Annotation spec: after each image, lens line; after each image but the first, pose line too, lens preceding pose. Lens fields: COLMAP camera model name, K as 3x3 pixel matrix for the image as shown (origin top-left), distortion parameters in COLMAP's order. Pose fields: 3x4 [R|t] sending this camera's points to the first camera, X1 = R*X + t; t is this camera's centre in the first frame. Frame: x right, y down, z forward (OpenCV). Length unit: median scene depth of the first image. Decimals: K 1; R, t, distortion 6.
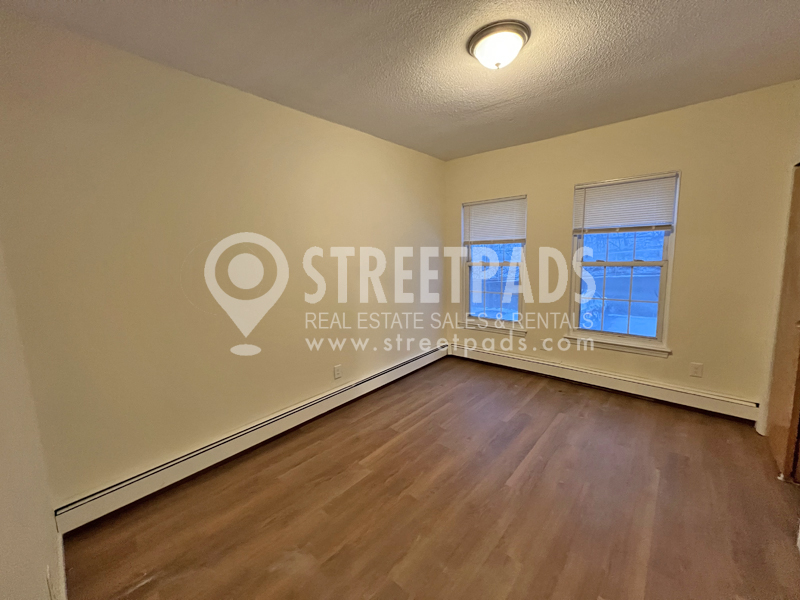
lens RADIAL K [[320.0, 0, 397.1], [0, 320.0, 298.0], [0, 0, 1]] dist [-0.001087, 0.000148]
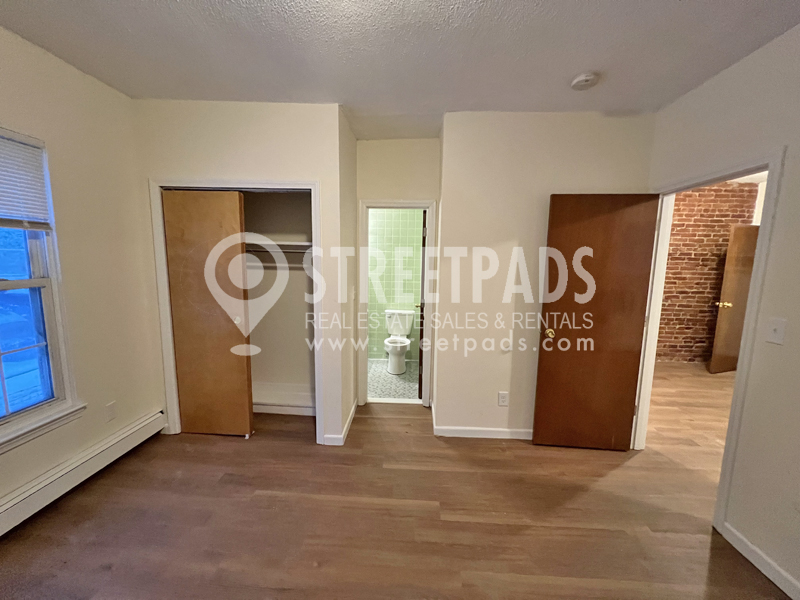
lens RADIAL K [[320.0, 0, 397.1], [0, 320.0, 298.0], [0, 0, 1]] dist [-0.001087, 0.000148]
pose [[-0.624885, -0.075805, 0.777028, -0.110345], [0.112085, 0.976254, 0.185380, -0.121533], [-0.772629, 0.202934, -0.601549, 0.883577]]
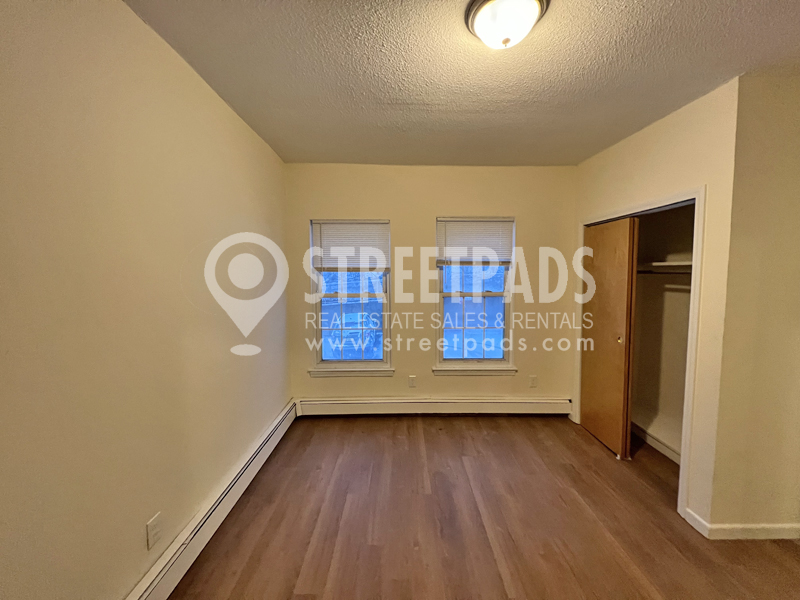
lens RADIAL K [[320.0, 0, 397.1], [0, 320.0, 298.0], [0, 0, 1]] dist [-0.001087, 0.000148]
pose [[0.747211, -0.023714, 0.664164, -0.246388], [0.075167, 0.995966, -0.049004, -0.069450], [-0.660323, 0.086539, 0.745979, 0.416229]]
